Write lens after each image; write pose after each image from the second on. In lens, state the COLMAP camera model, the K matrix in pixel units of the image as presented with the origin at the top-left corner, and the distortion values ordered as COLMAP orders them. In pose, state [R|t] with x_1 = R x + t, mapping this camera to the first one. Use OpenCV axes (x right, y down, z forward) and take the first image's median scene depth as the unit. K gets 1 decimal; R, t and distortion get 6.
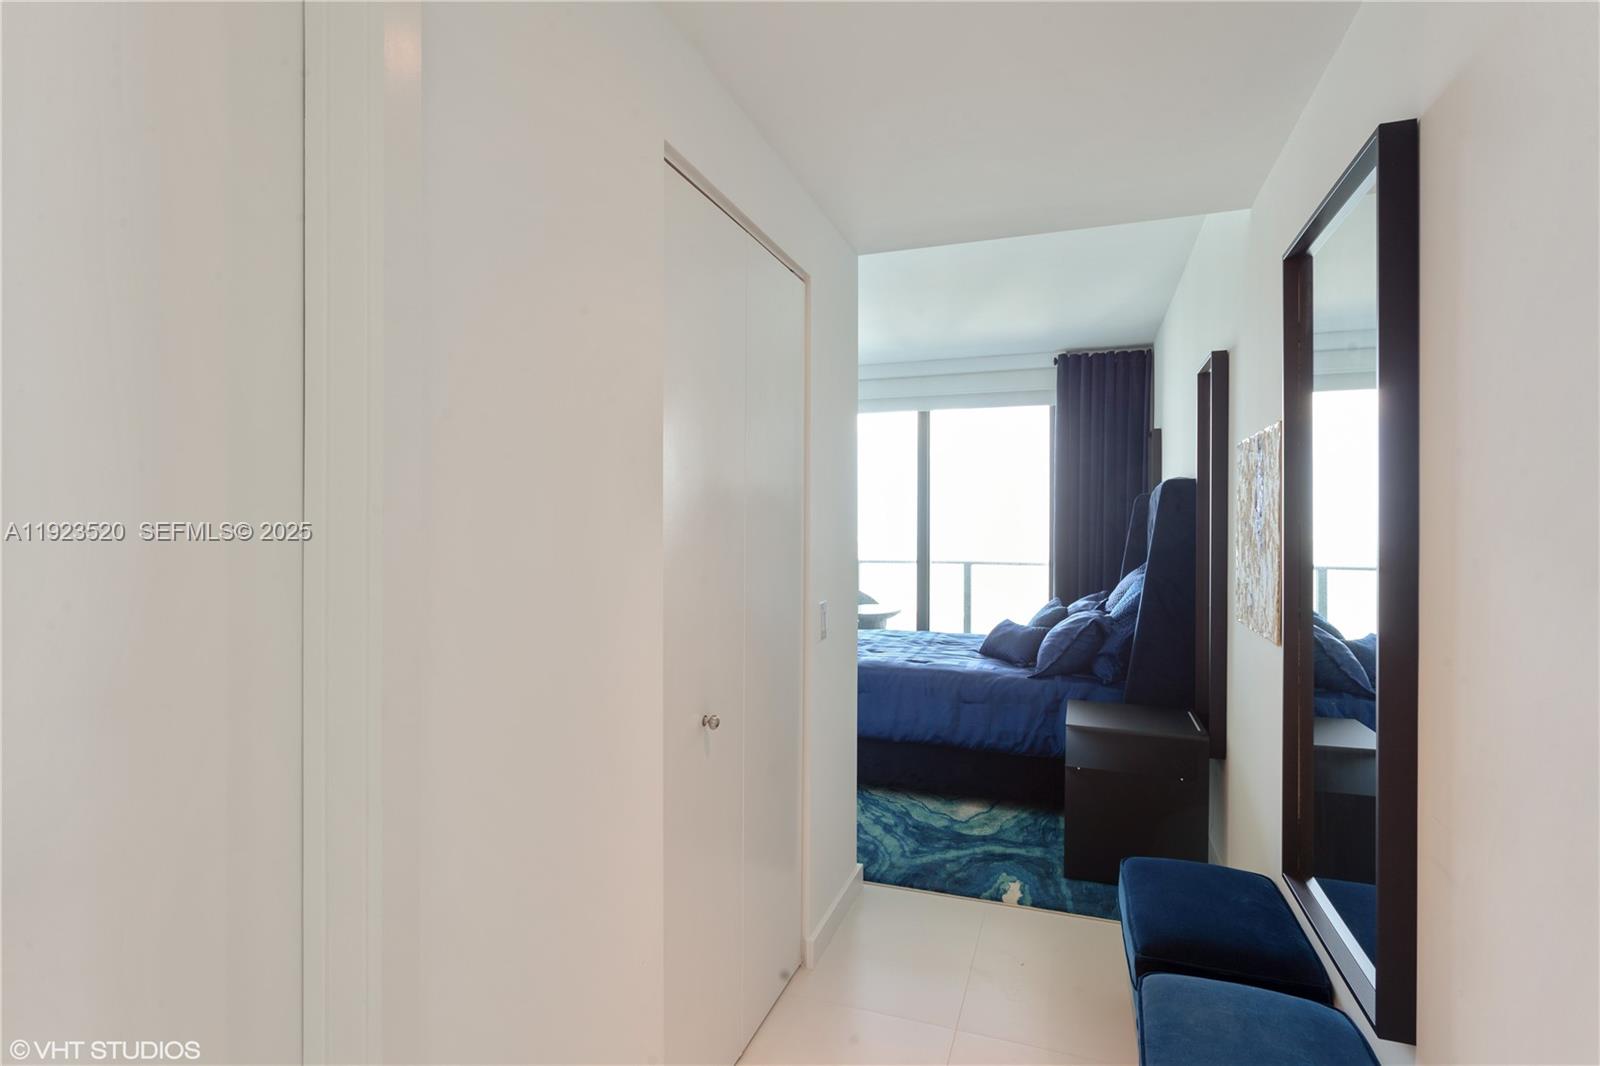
lens RADIAL K [[791.6, 0, 796.1], [0, 791.6, 531.9], [0, 0, 1]] dist [-0.005482, 0.002075]
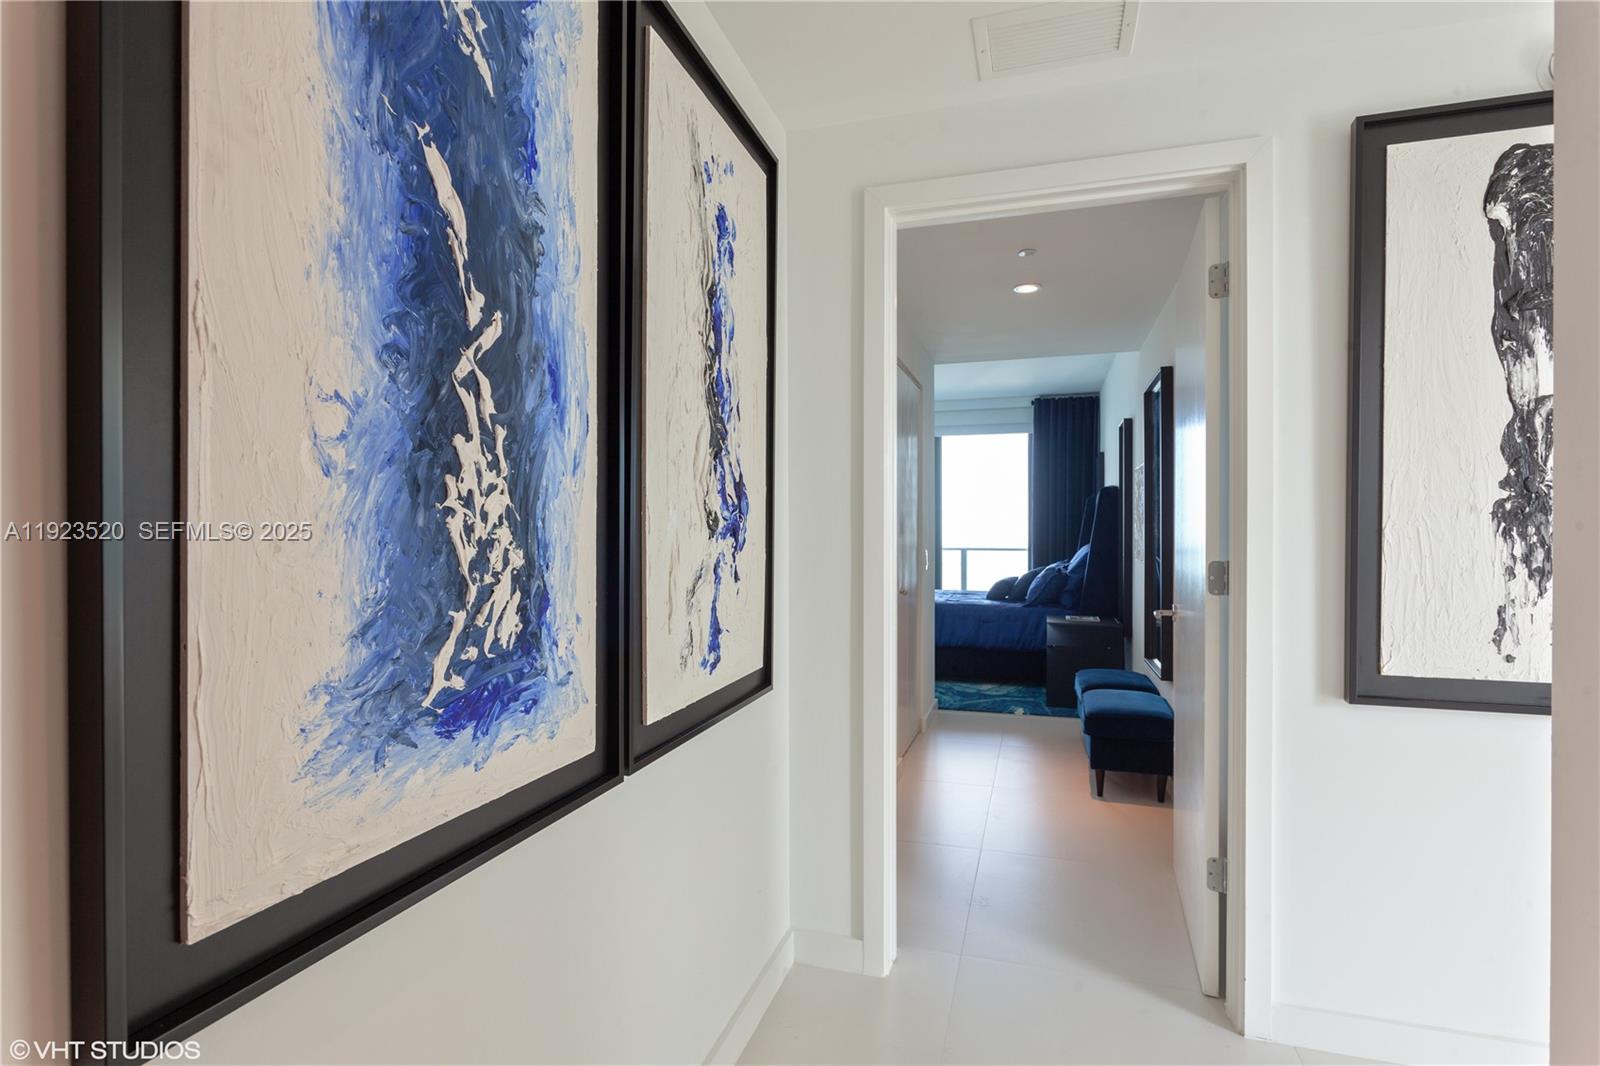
lens RADIAL K [[791.6, 0, 808.2], [0, 791.6, 533.2], [0, 0, 1]] dist [-0.005482, 0.002075]
pose [[0.998397, -0.004479, 0.056424, -0.219222], [0.004596, 0.999988, -0.001945, 0.028912], [-0.056415, 0.002202, 0.998405, -0.559087]]
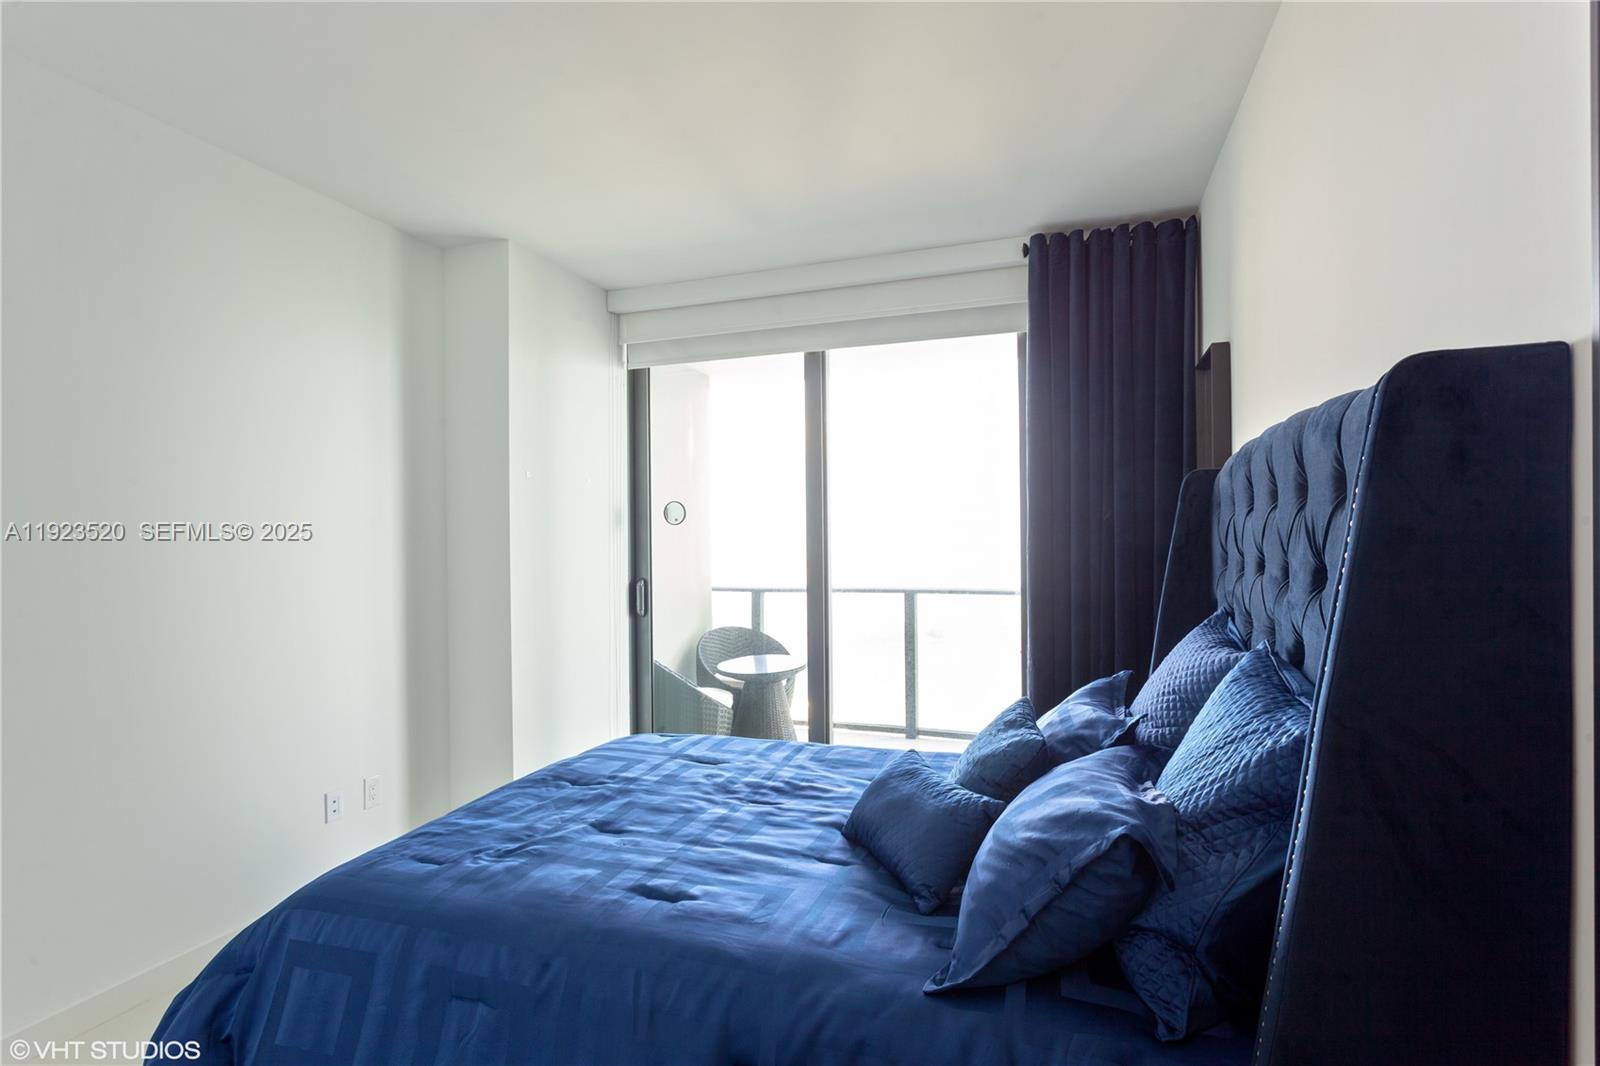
lens RADIAL K [[791.6, 0, 792.2], [0, 791.6, 533.3], [0, 0, 1]] dist [-0.005482, 0.002075]
pose [[0.999933, -0.008173, 0.008220, 0.211298], [0.008305, 0.999836, -0.016065, -0.003394], [-0.008087, 0.016132, 0.999837, 0.597503]]
